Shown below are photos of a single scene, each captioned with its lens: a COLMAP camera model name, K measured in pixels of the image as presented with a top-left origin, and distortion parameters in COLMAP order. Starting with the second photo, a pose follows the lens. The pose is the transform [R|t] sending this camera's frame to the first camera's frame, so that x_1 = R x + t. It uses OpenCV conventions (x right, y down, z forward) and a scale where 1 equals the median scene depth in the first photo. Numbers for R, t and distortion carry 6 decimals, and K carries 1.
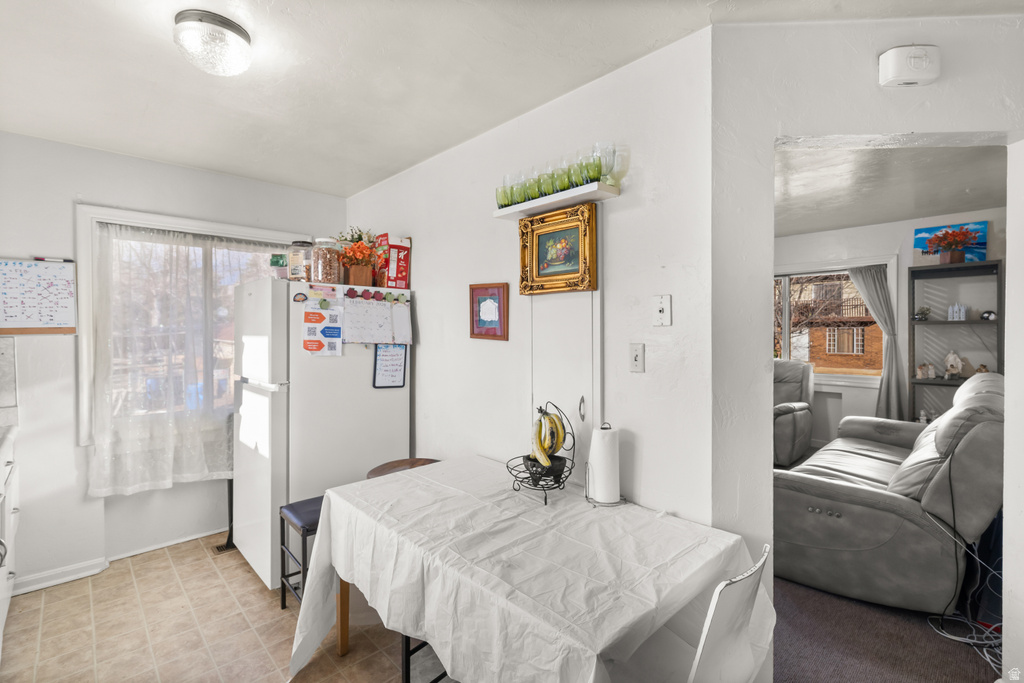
lens RADIAL K [[463.1, 0, 509.6], [0, 463.1, 339.4], [0, 0, 1]] dist [0.000026, -0.000107]
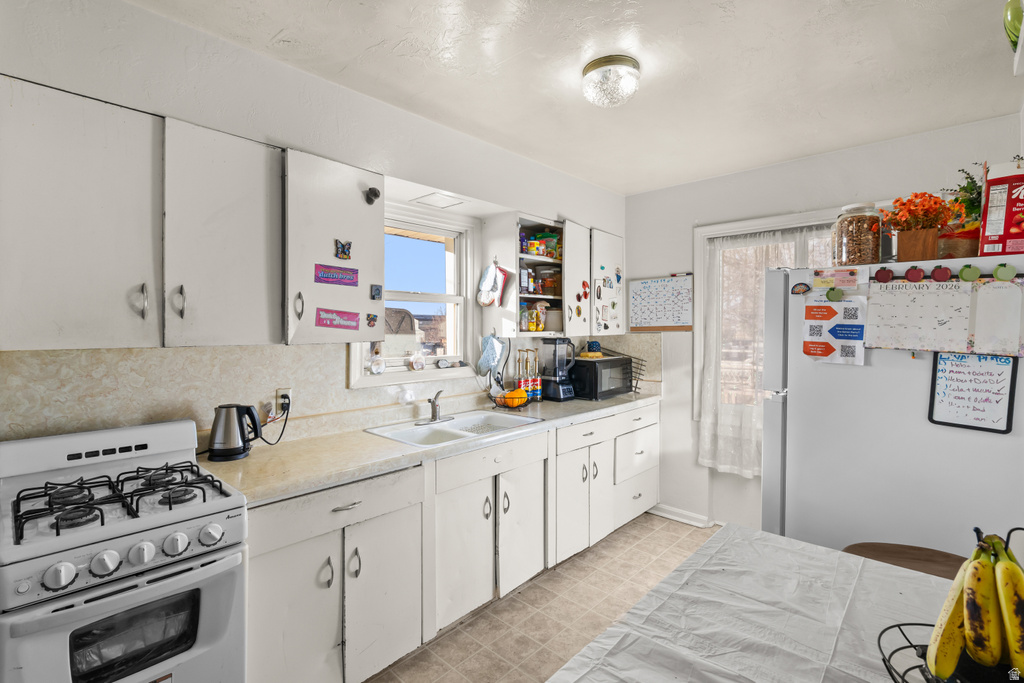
lens RADIAL K [[473.9, 0, 514.6], [0, 473.9, 333.6], [0, 0, 1]] dist [-0.000059, 0.000386]
pose [[0.074604, 0.015644, -0.997091, 0.234900], [-0.020730, 0.999685, 0.014134, -0.009329], [0.996998, 0.019615, 0.074905, 0.309259]]
